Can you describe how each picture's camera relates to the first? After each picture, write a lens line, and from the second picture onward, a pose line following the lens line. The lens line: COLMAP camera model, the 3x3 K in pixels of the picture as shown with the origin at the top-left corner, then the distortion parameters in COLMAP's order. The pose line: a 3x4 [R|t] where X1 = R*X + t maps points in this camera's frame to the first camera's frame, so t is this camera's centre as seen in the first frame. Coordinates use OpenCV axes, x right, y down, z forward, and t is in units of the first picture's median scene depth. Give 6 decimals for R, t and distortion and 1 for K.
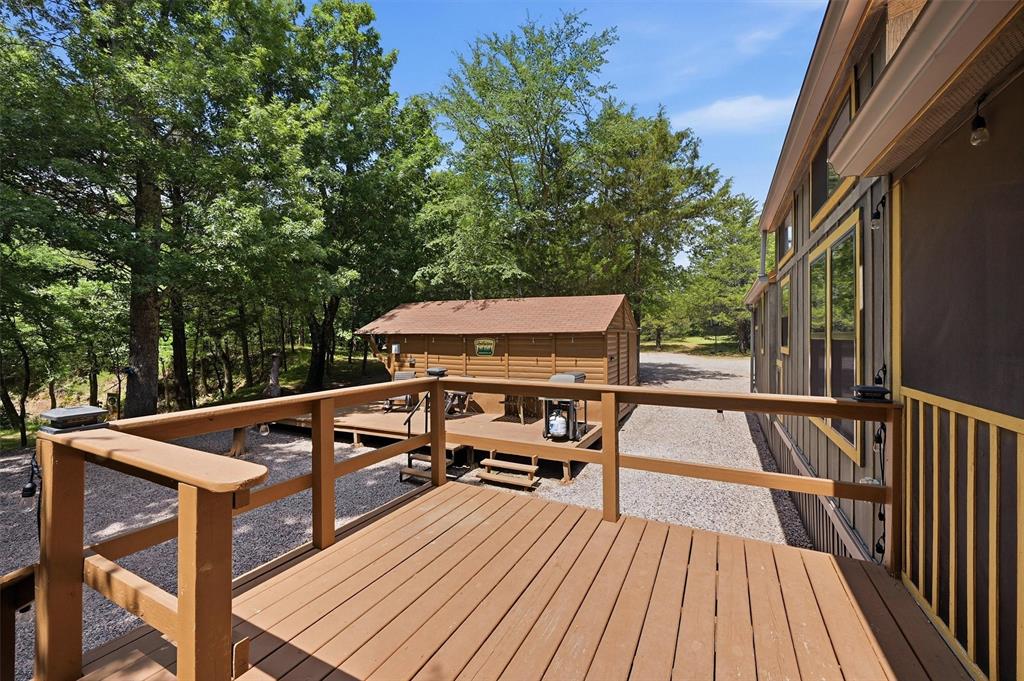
lens RADIAL K [[420.6, 0, 516.9], [0, 420.6, 338.0], [0, 0, 1]] dist [-0.000638, 0.000108]
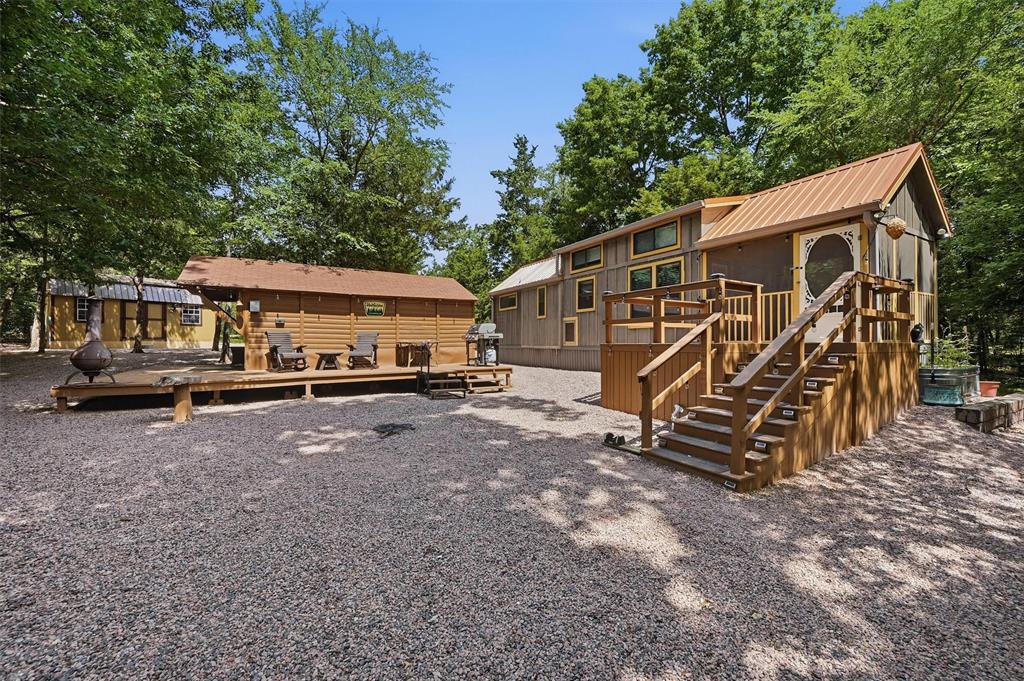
lens RADIAL K [[420.6, 0, 516.9], [0, 420.6, 338.0], [0, 0, 1]] dist [-0.000638, 0.000108]
pose [[0.541165, 0.017418, 0.840736, -0.799651], [0.003318, 0.999733, -0.022847, 0.125862], [-0.840910, 0.015153, 0.540963, 0.085557]]
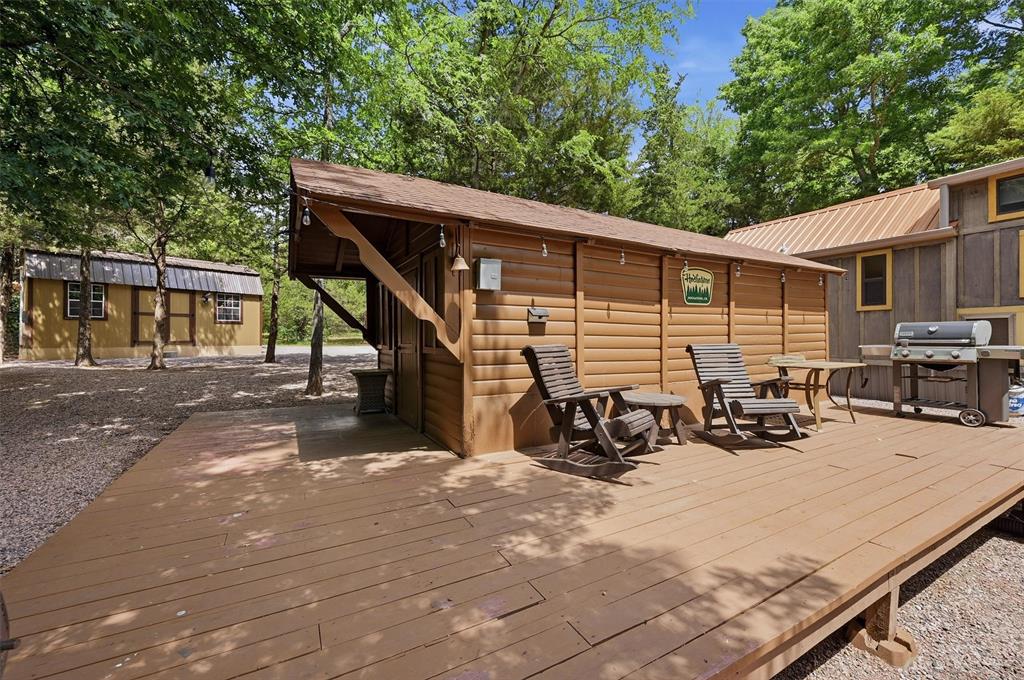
lens RADIAL K [[420.6, 0, 516.9], [0, 420.6, 337.5], [0, 0, 1]] dist [-0.000638, 0.000108]
pose [[0.558418, 0.001826, 0.829558, -0.588883], [0.008278, 0.999936, -0.007773, 0.082127], [-0.829518, 0.011208, 0.558367, 0.897504]]
